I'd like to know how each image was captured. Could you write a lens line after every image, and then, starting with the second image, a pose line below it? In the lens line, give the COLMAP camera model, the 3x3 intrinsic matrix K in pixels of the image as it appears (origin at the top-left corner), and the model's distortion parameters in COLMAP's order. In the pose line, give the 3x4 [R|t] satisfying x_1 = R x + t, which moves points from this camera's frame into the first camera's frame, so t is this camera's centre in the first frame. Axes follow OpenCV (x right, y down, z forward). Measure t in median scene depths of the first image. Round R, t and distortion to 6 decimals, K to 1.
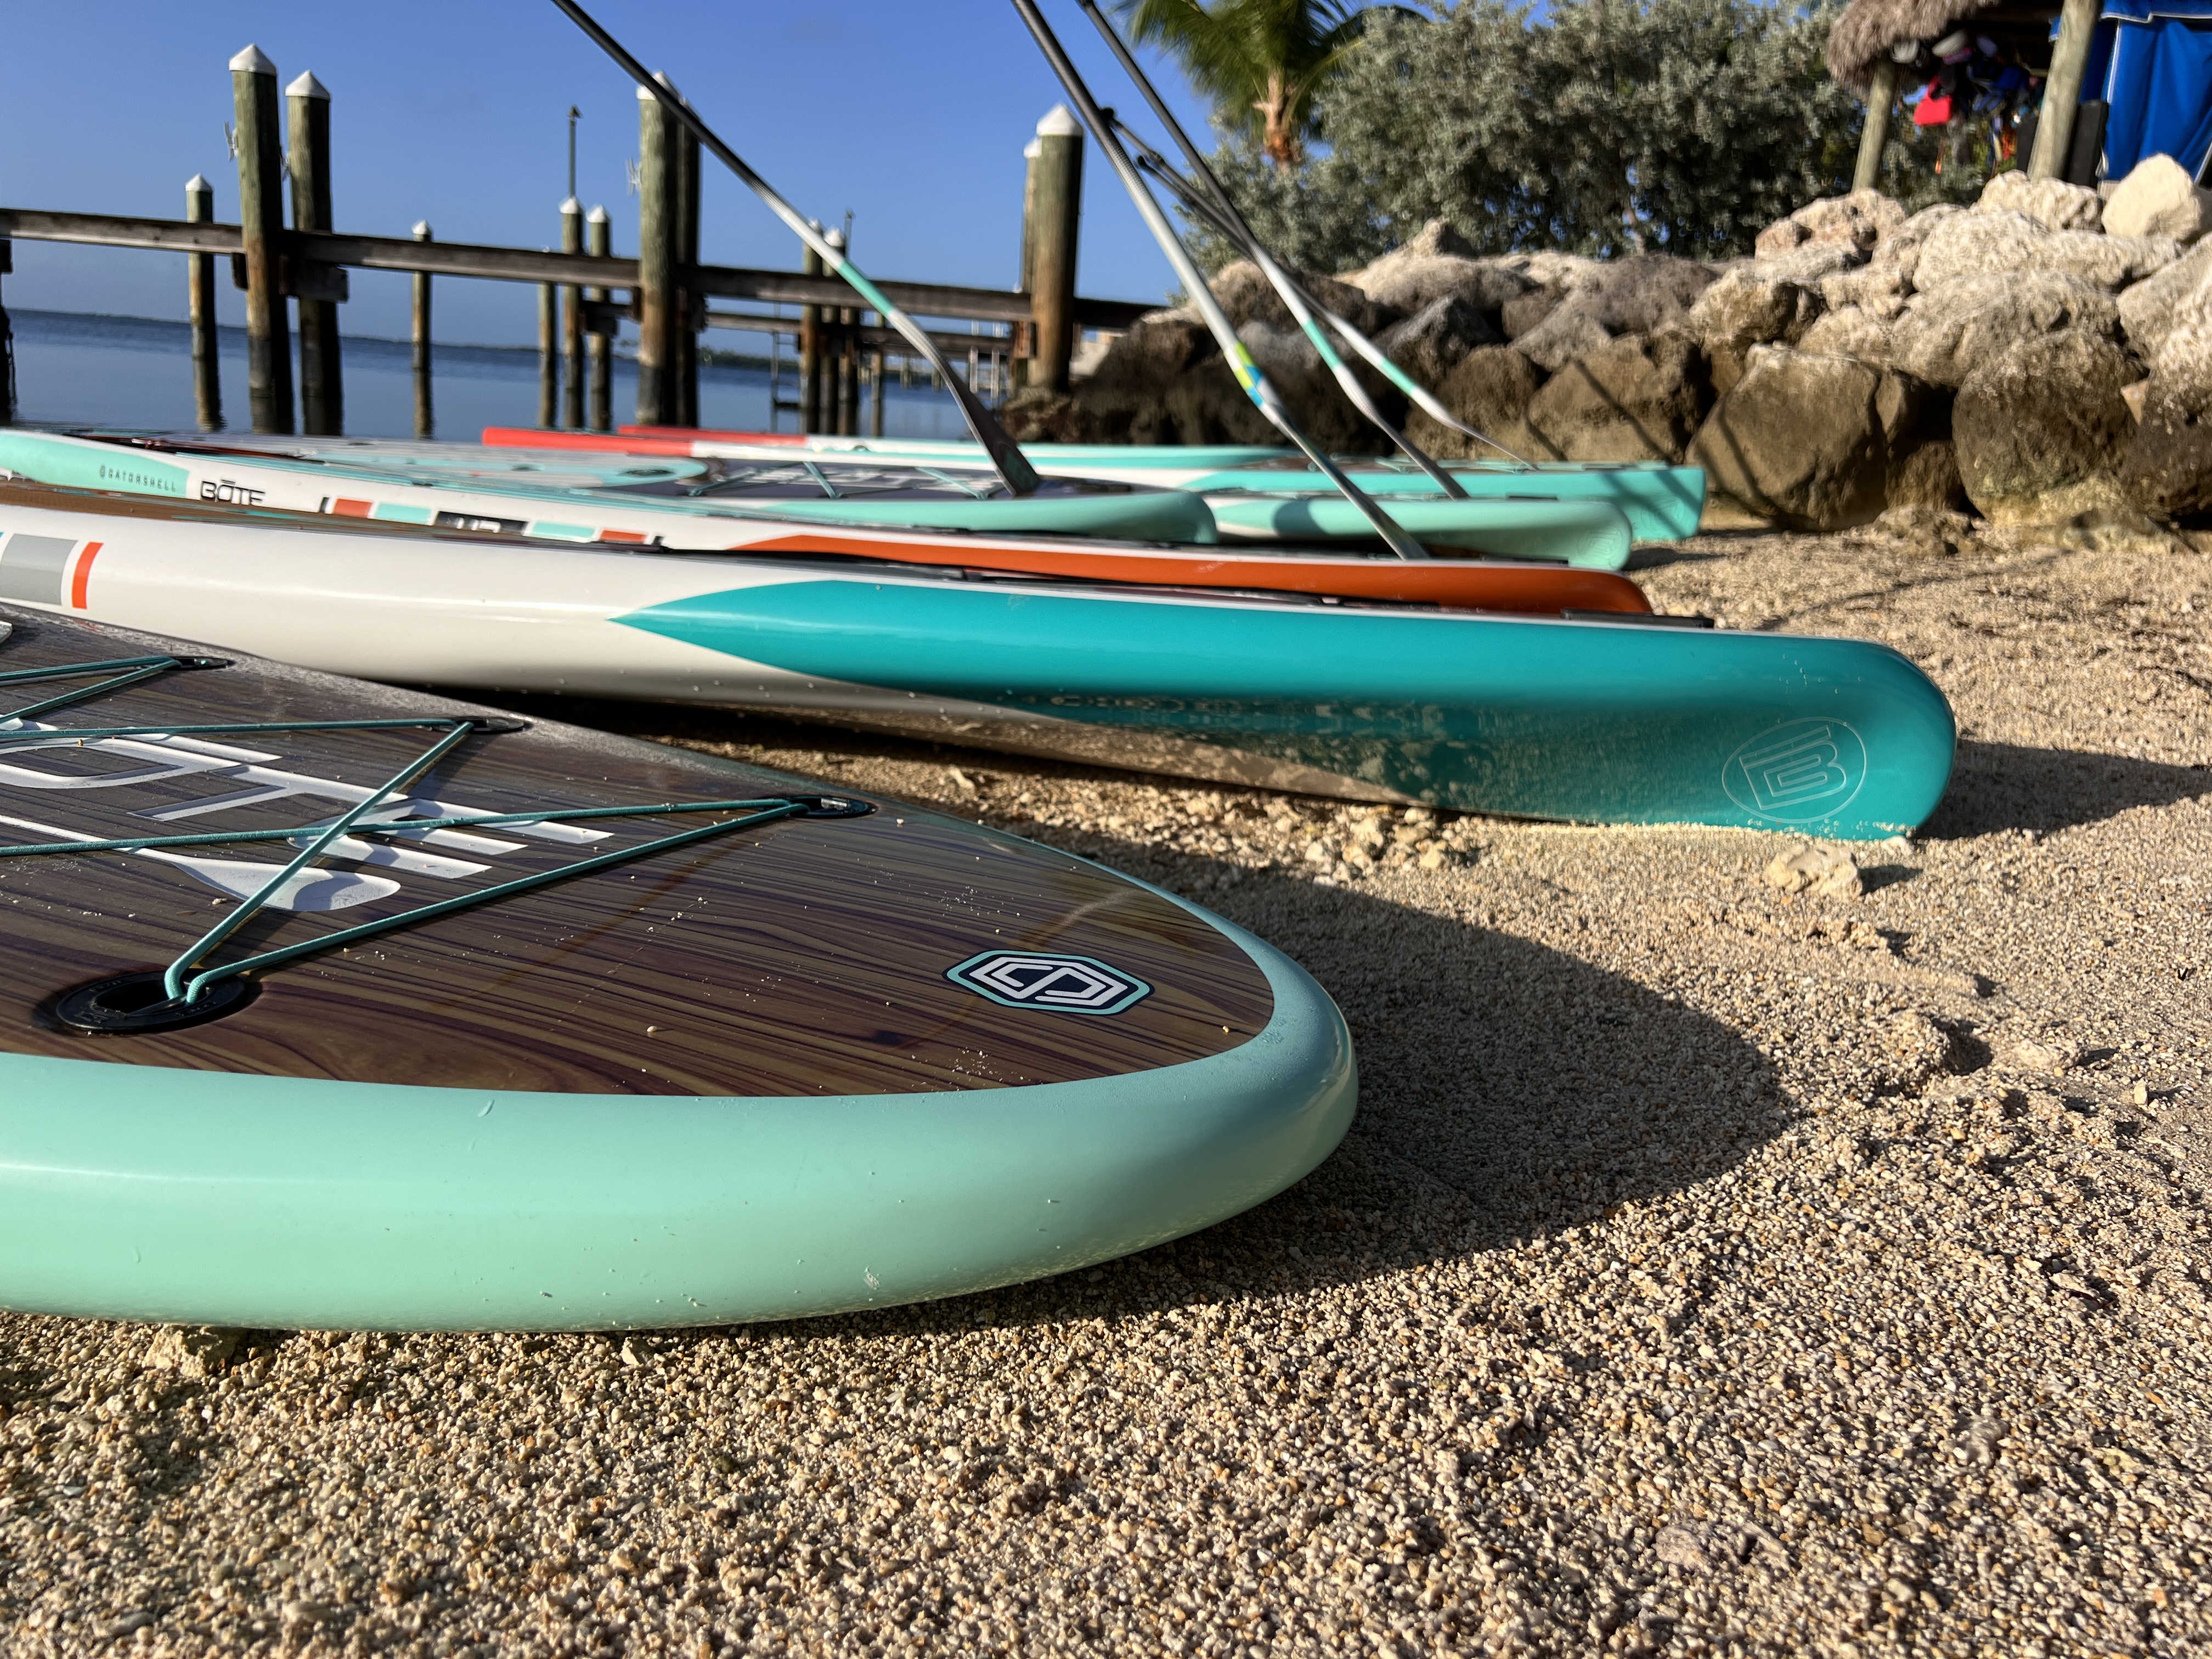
lens RADIAL K [[1703.5, 0, 1110.4], [0, 1703.5, 767.8], [0, 0, 1]] dist [0.060323, -0.057470]
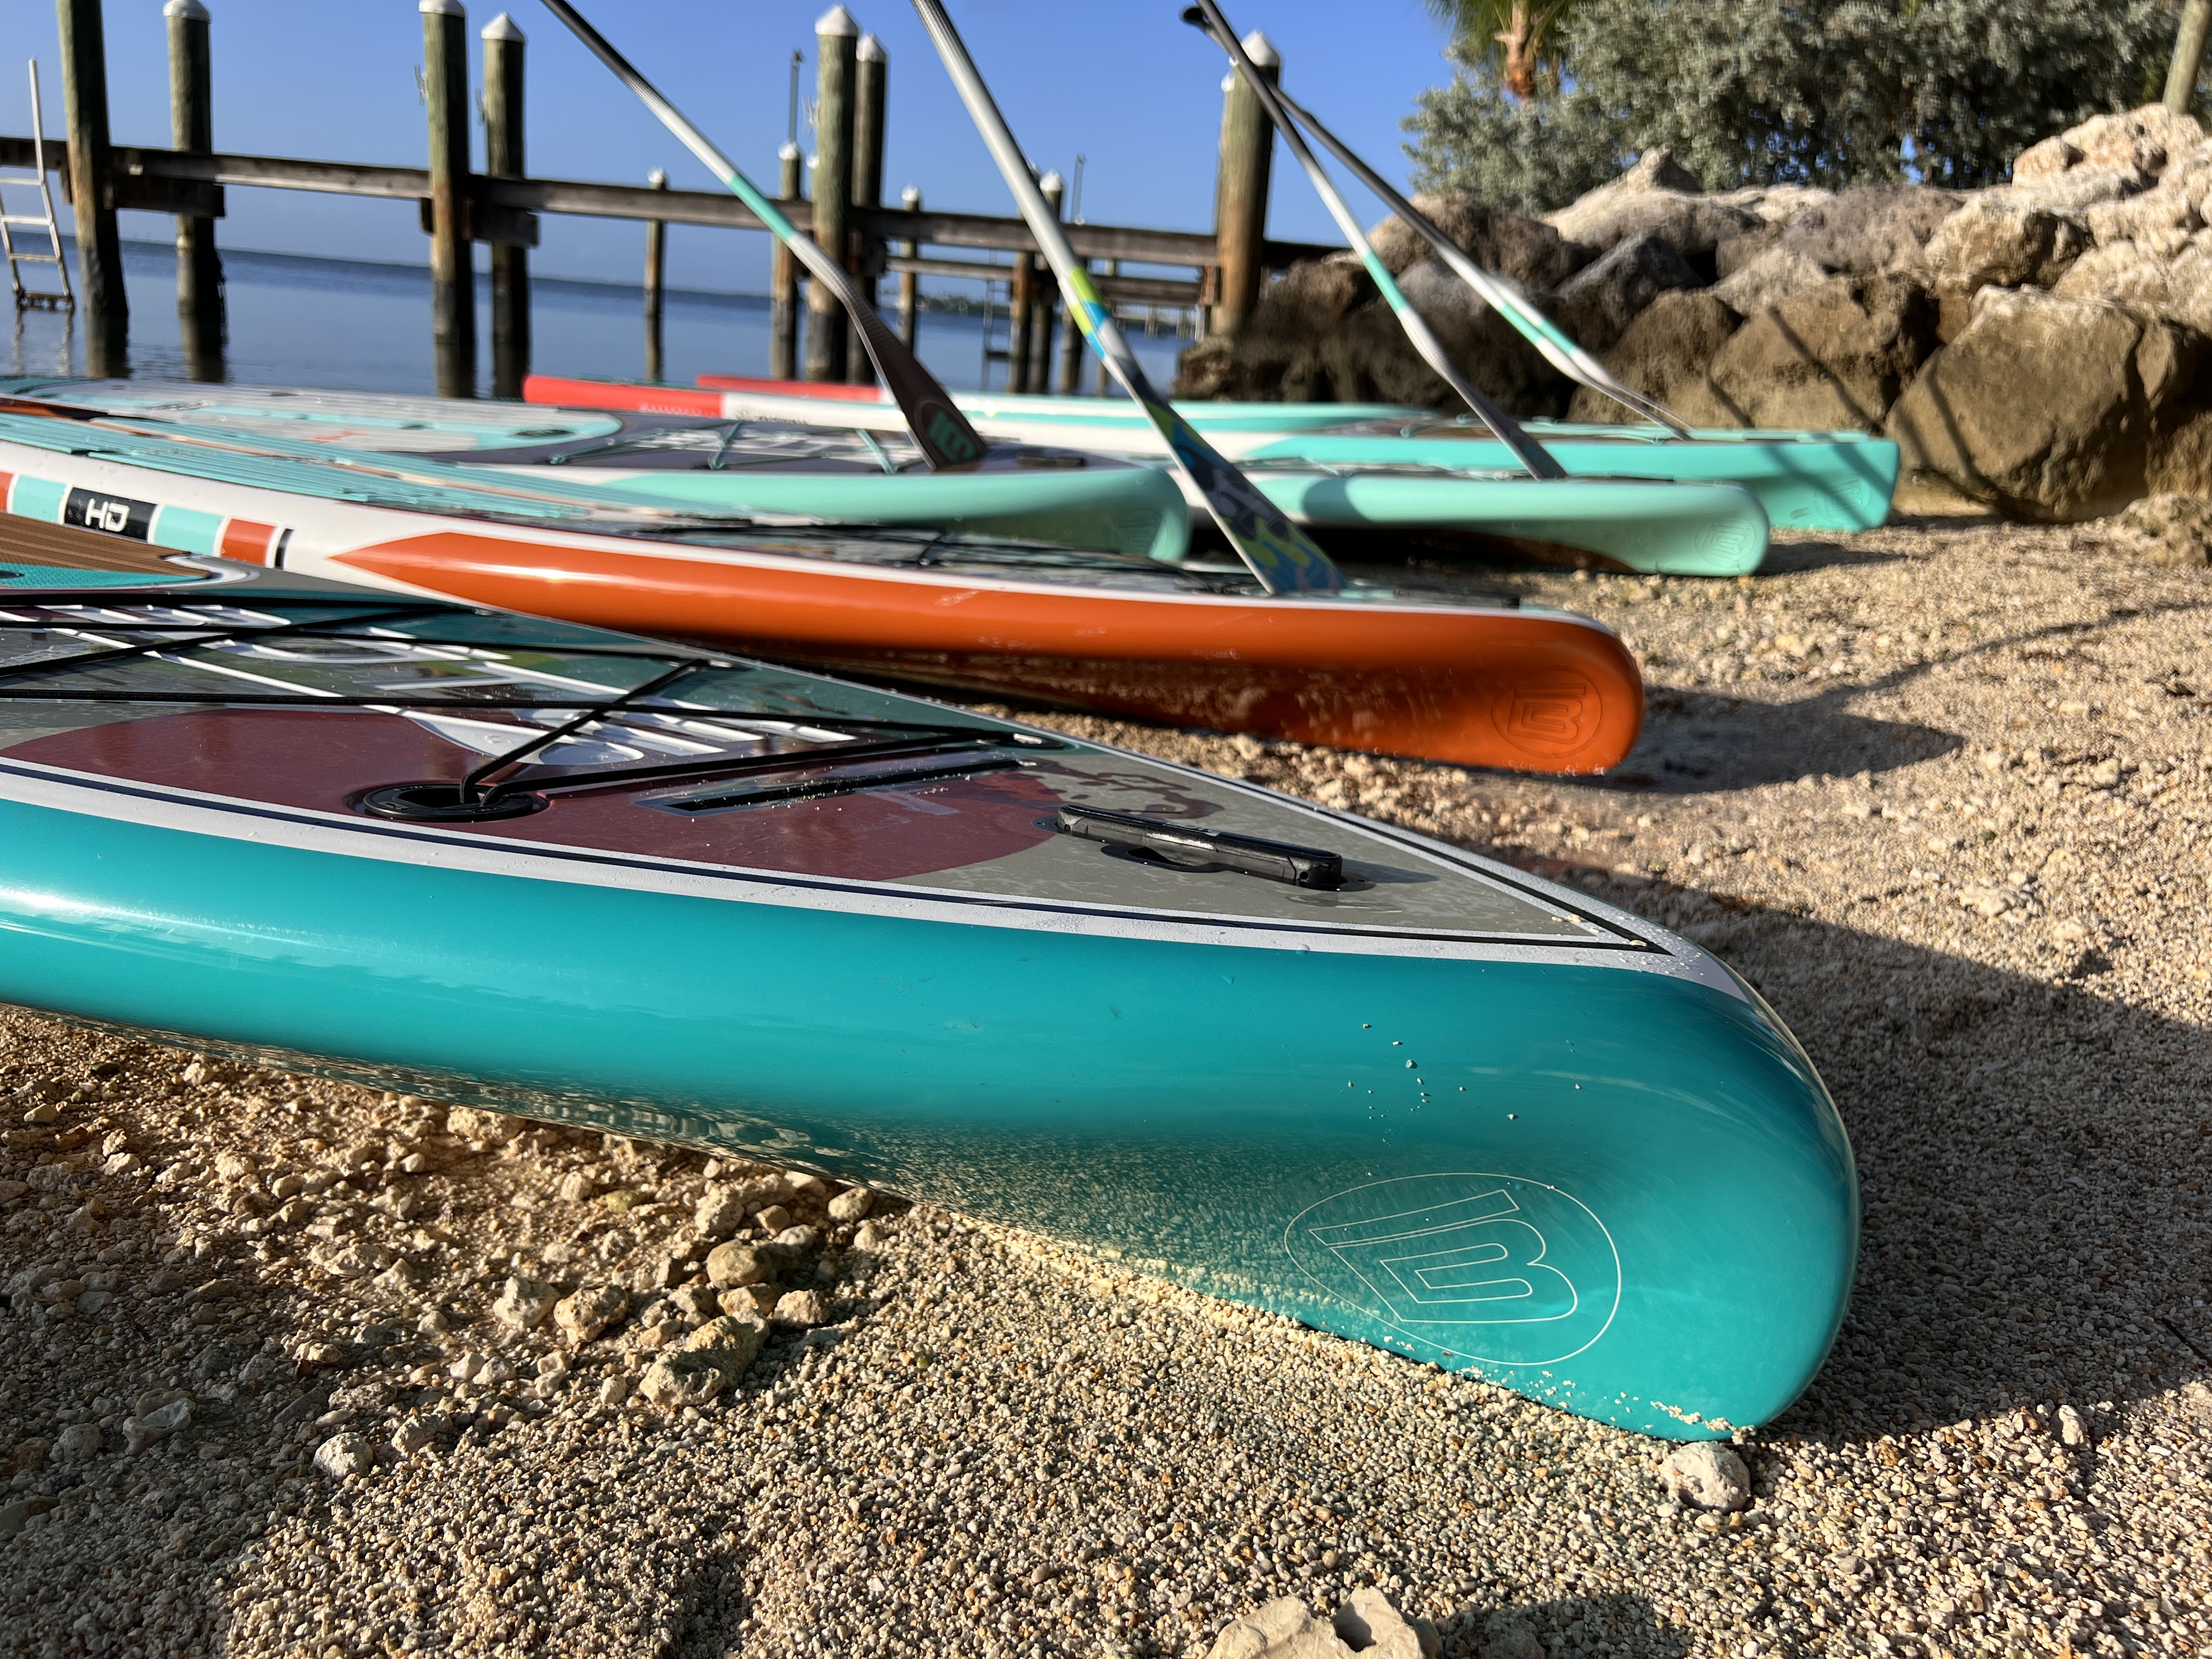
lens RADIAL K [[1703.5, 0, 1110.4], [0, 1703.5, 767.8], [0, 0, 1]] dist [0.060323, -0.057470]
pose [[0.990326, 0.040156, -0.132823, 0.054715], [-0.036496, 0.998887, 0.029883, -0.019094], [0.133875, -0.024747, 0.990689, 0.087305]]
